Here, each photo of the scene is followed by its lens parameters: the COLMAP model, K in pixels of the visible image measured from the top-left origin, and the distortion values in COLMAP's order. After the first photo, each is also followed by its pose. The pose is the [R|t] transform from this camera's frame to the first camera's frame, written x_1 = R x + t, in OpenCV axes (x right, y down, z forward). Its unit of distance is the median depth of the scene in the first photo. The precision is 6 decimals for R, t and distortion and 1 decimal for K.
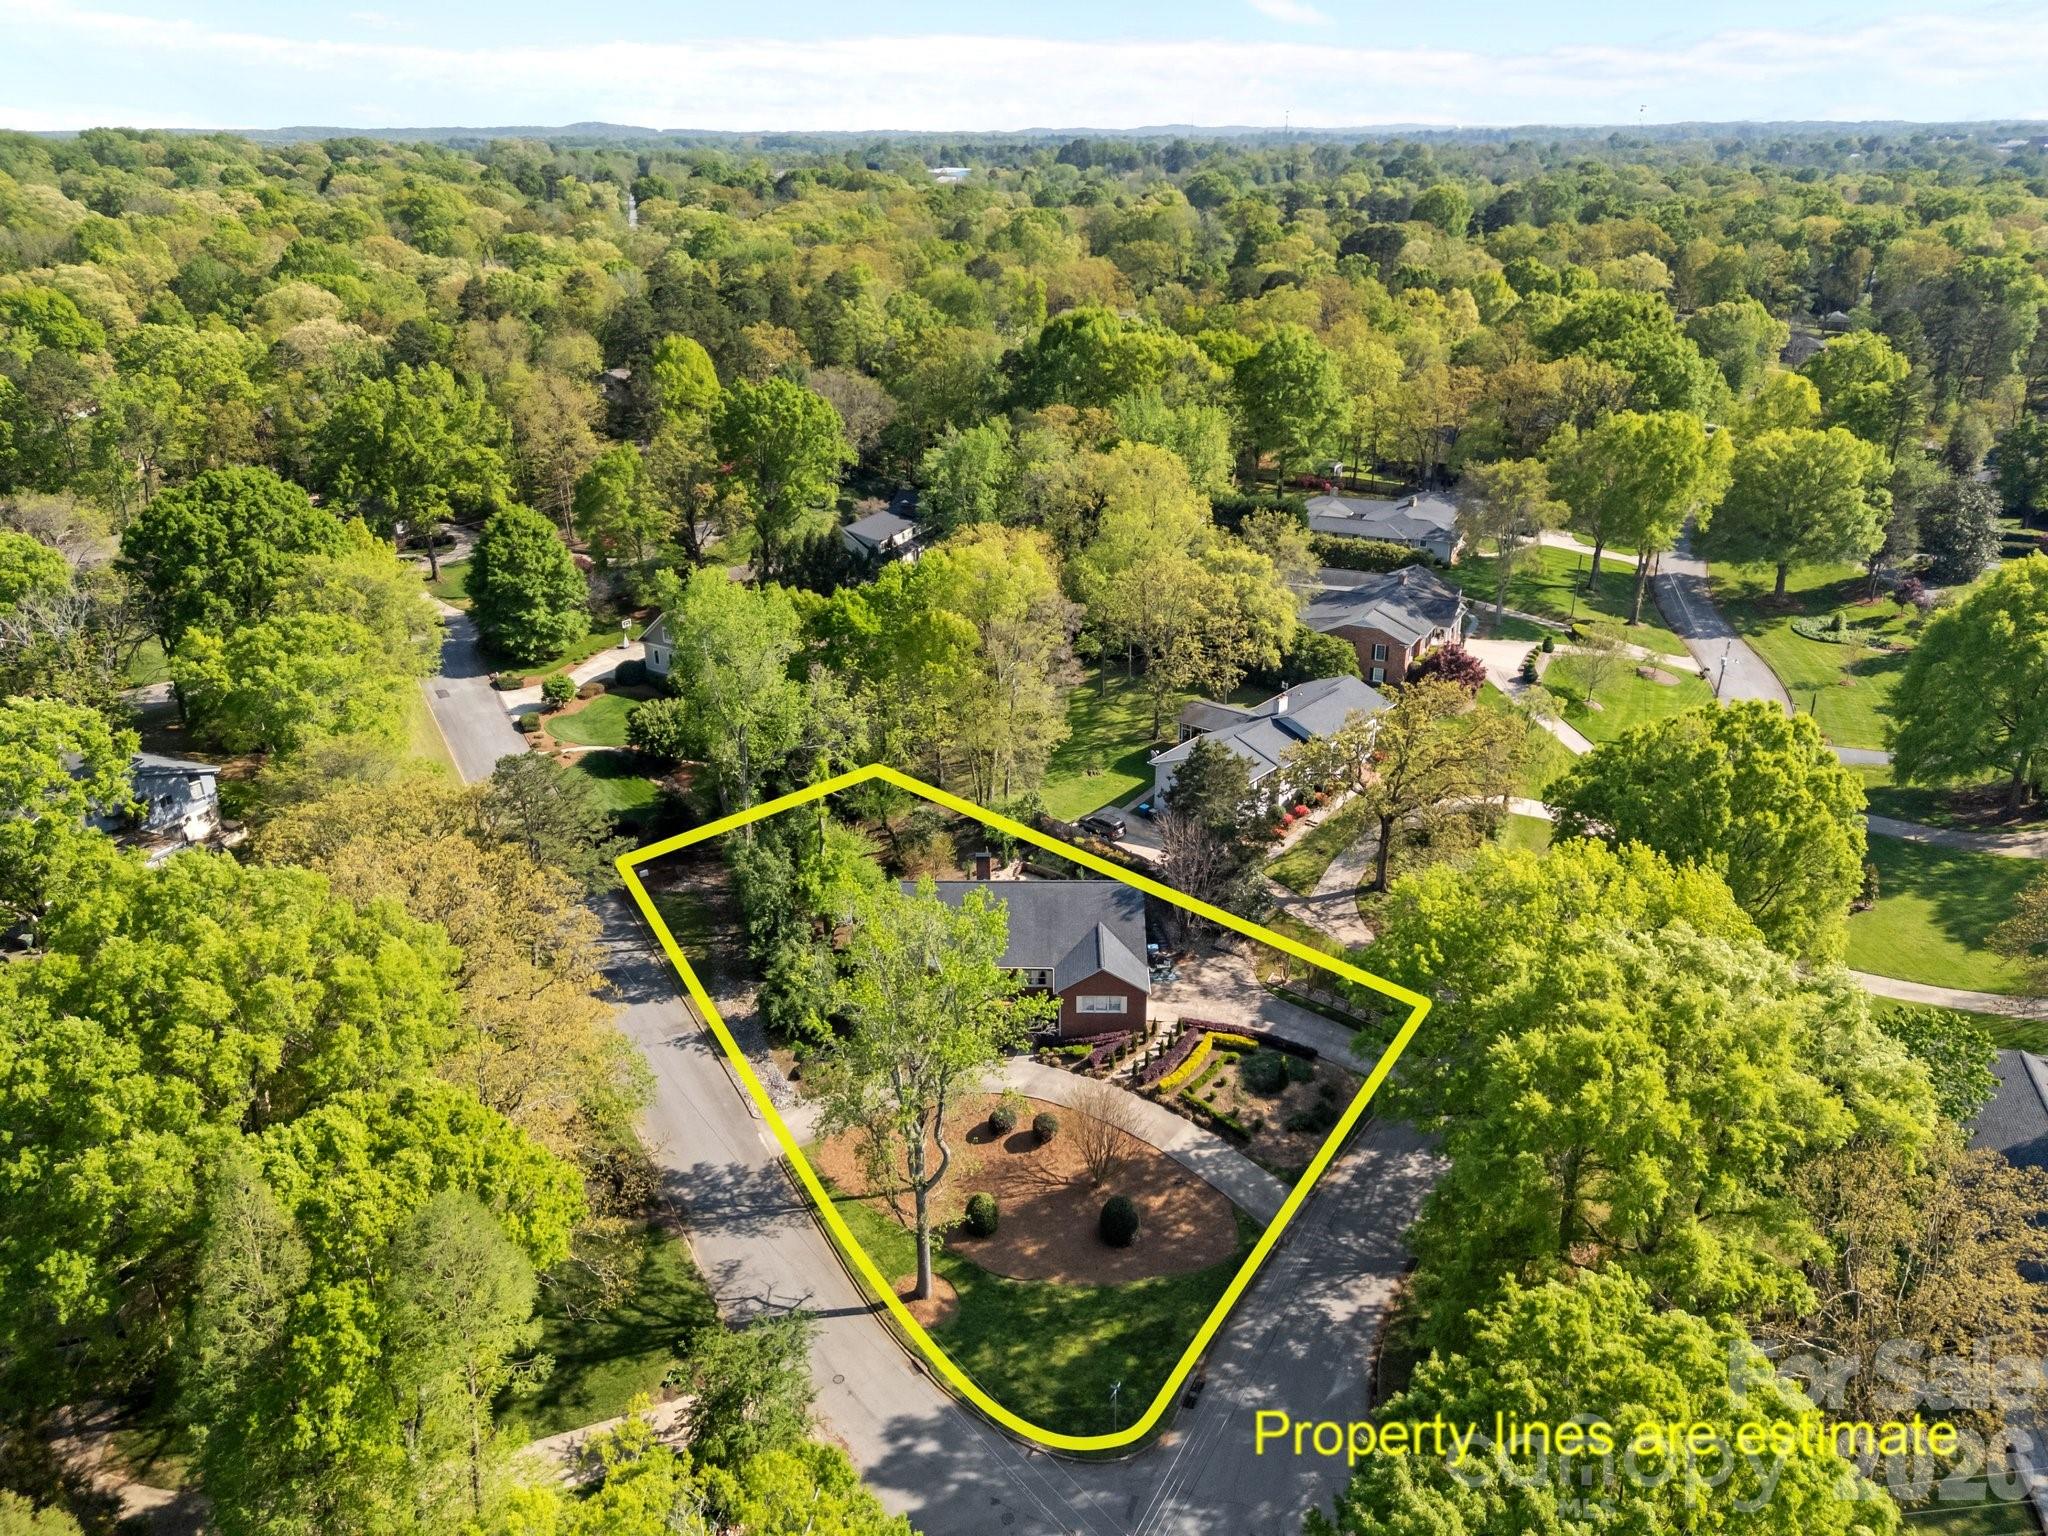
lens RADIAL K [[1504.7, 0, 1021.2], [0, 1504.7, 777.5], [0, 0, 1]] dist [0.056167, -0.052436]
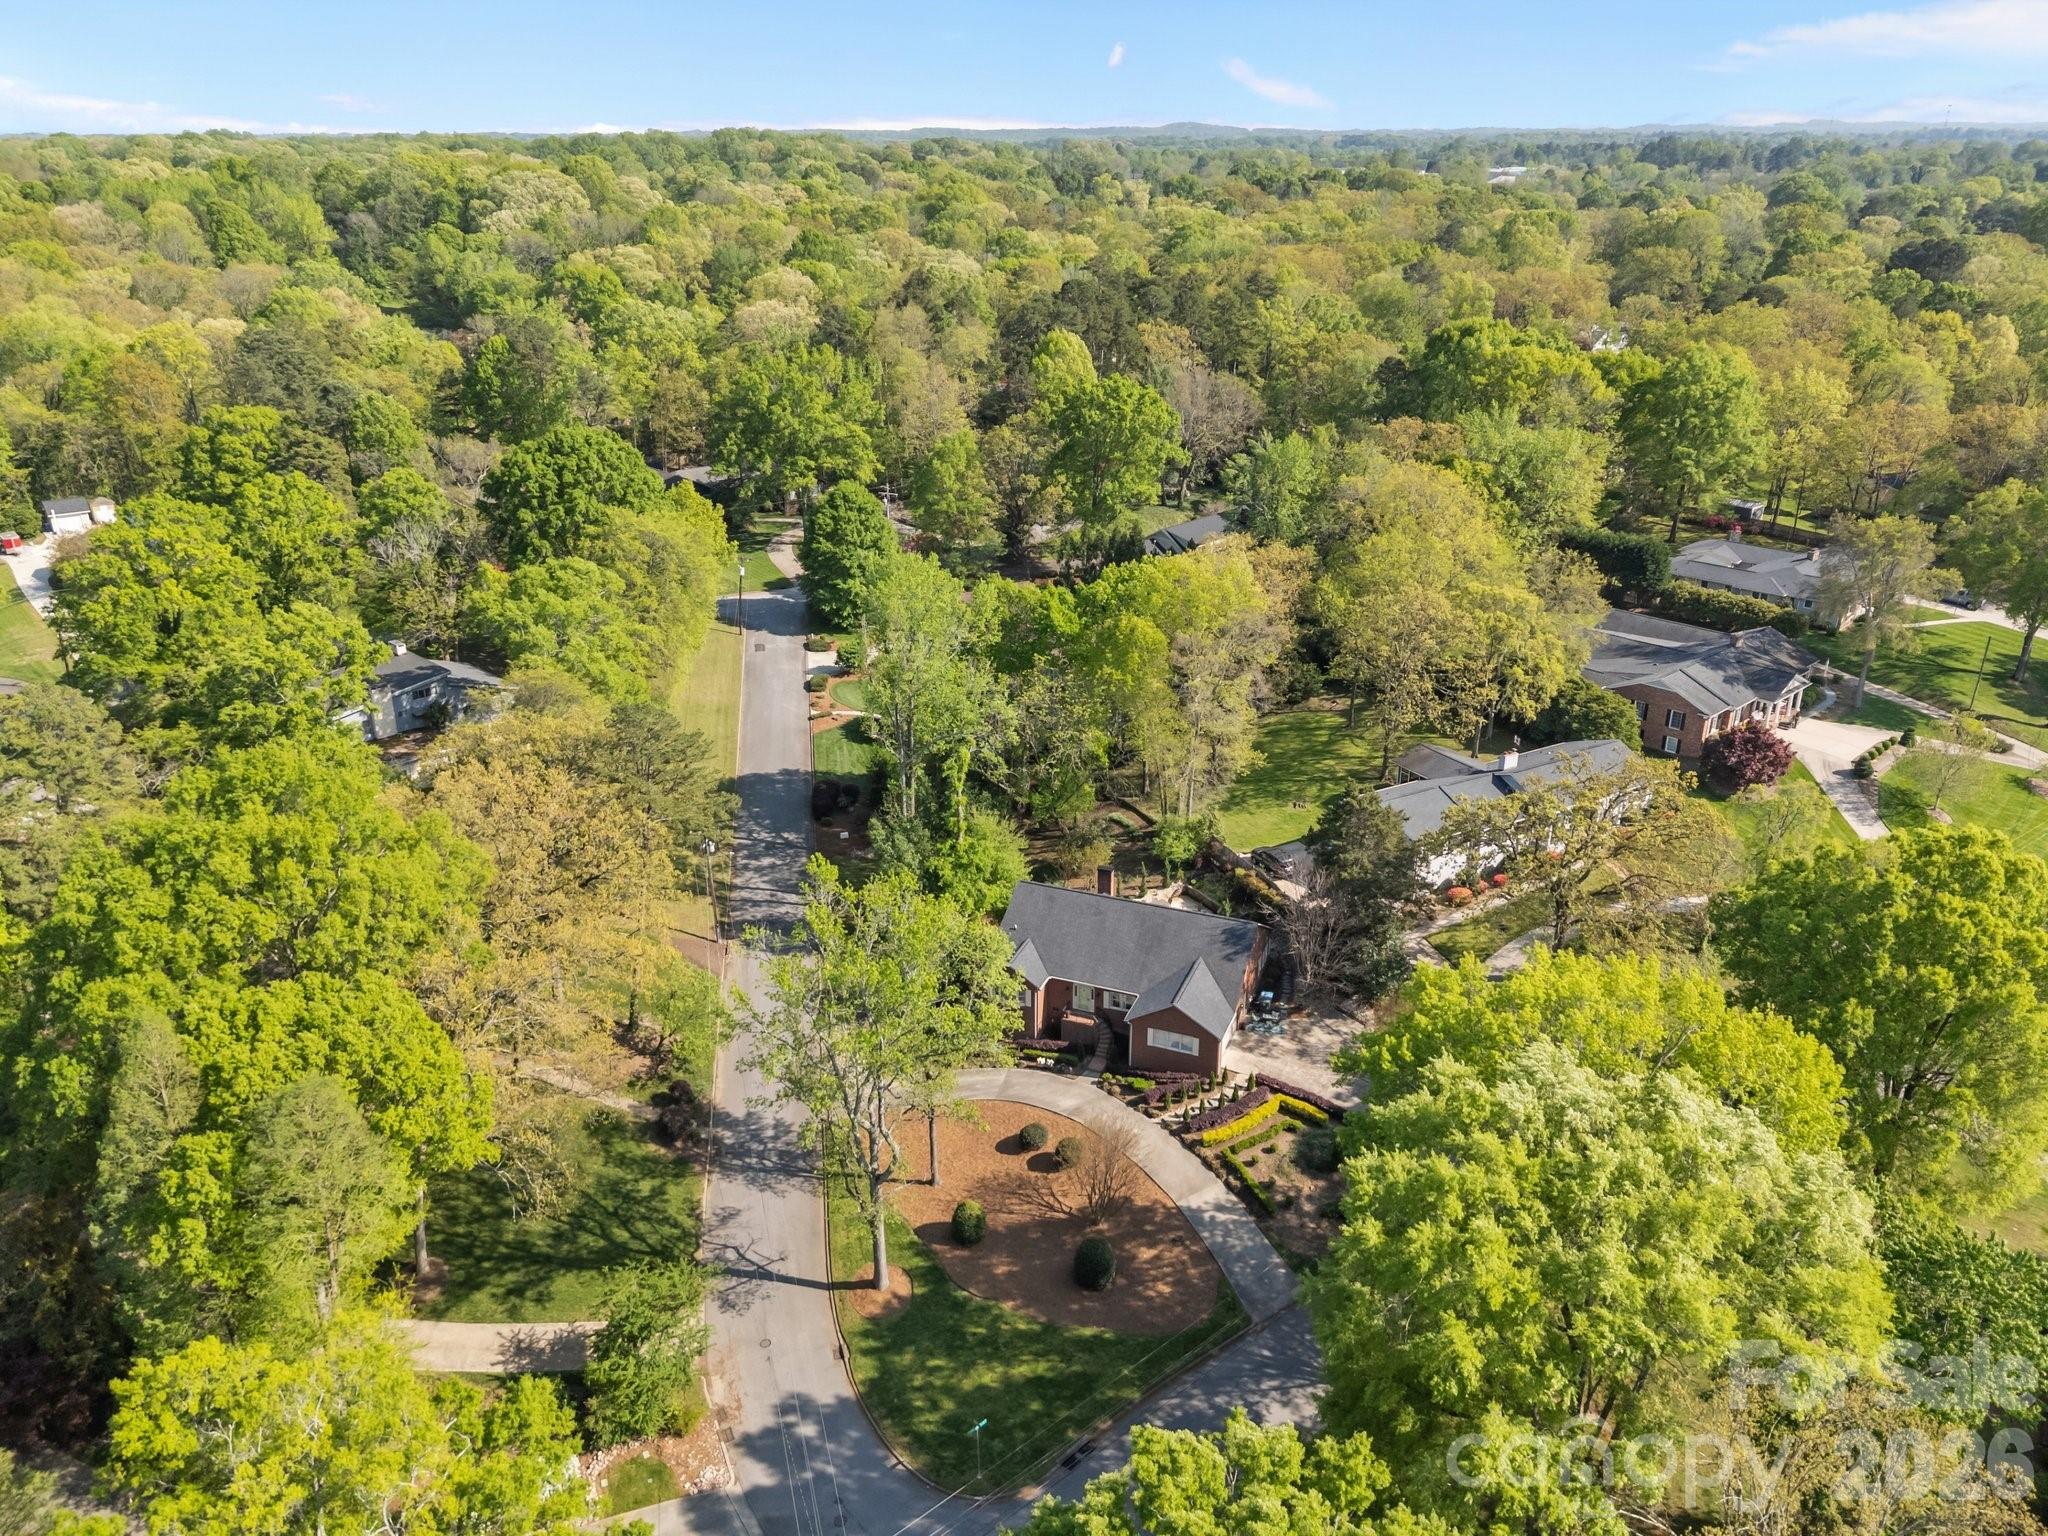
lens RADIAL K [[1504.7, 0, 1018.5], [0, 1504.7, 782.7], [0, 0, 1]] dist [0.056167, -0.052436]
pose [[0.934921, 0.143186, -0.324684, 0.215861], [-0.142065, 0.989481, 0.027289, -0.020879], [0.325176, 0.020614, 0.945429, 0.052647]]
